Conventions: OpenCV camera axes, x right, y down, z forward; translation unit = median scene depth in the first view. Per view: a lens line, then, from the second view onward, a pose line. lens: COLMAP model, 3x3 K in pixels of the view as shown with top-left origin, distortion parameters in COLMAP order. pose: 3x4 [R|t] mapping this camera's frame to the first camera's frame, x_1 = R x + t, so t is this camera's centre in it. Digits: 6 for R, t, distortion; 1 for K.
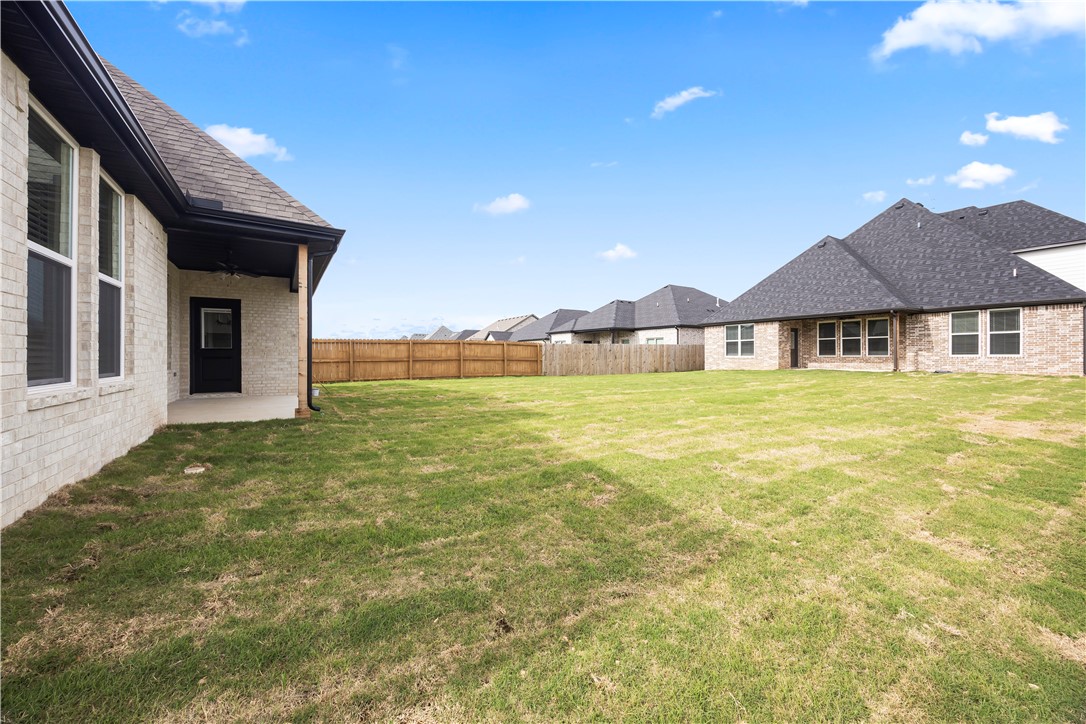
lens RADIAL K [[413.5, 0, 540.8], [0, 413.5, 353.5], [0, 0, 1]] dist [-0.002541, 0.000402]
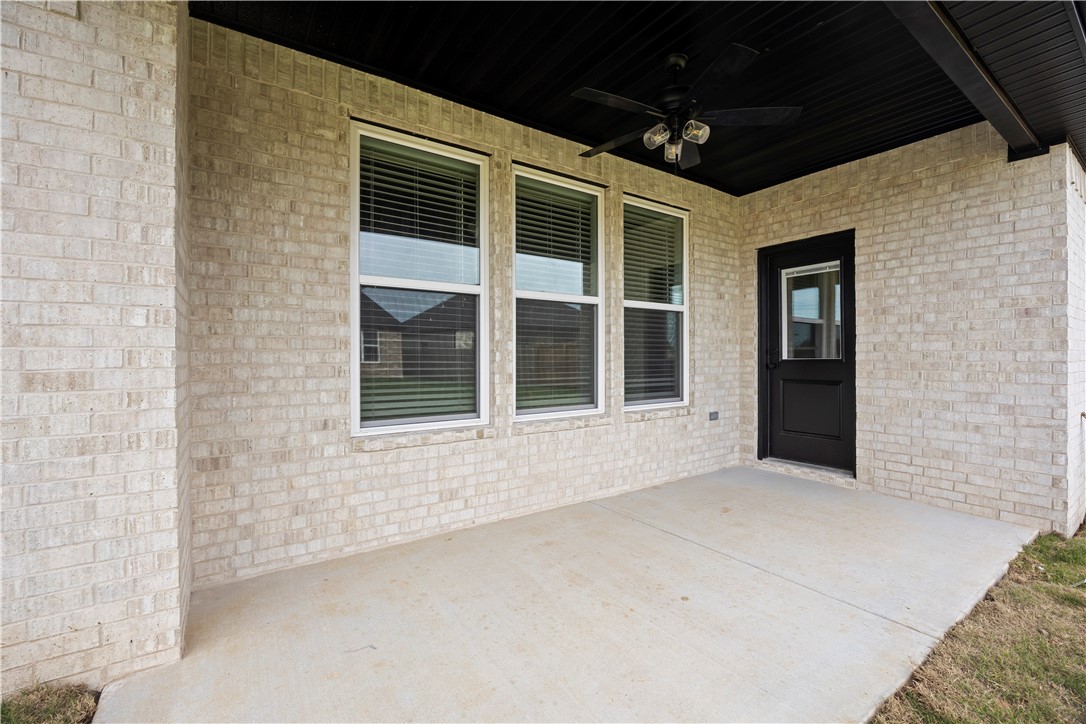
lens RADIAL K [[474.5, 0, 544.4], [0, 474.5, 357.6], [0, 0, 1]] dist [-0.000697, -0.000007]
pose [[0.059093, -0.004317, -0.998243, -0.312345], [-0.003212, 0.999985, -0.004514, -0.010939], [0.998247, 0.003473, 0.059078, 0.689840]]
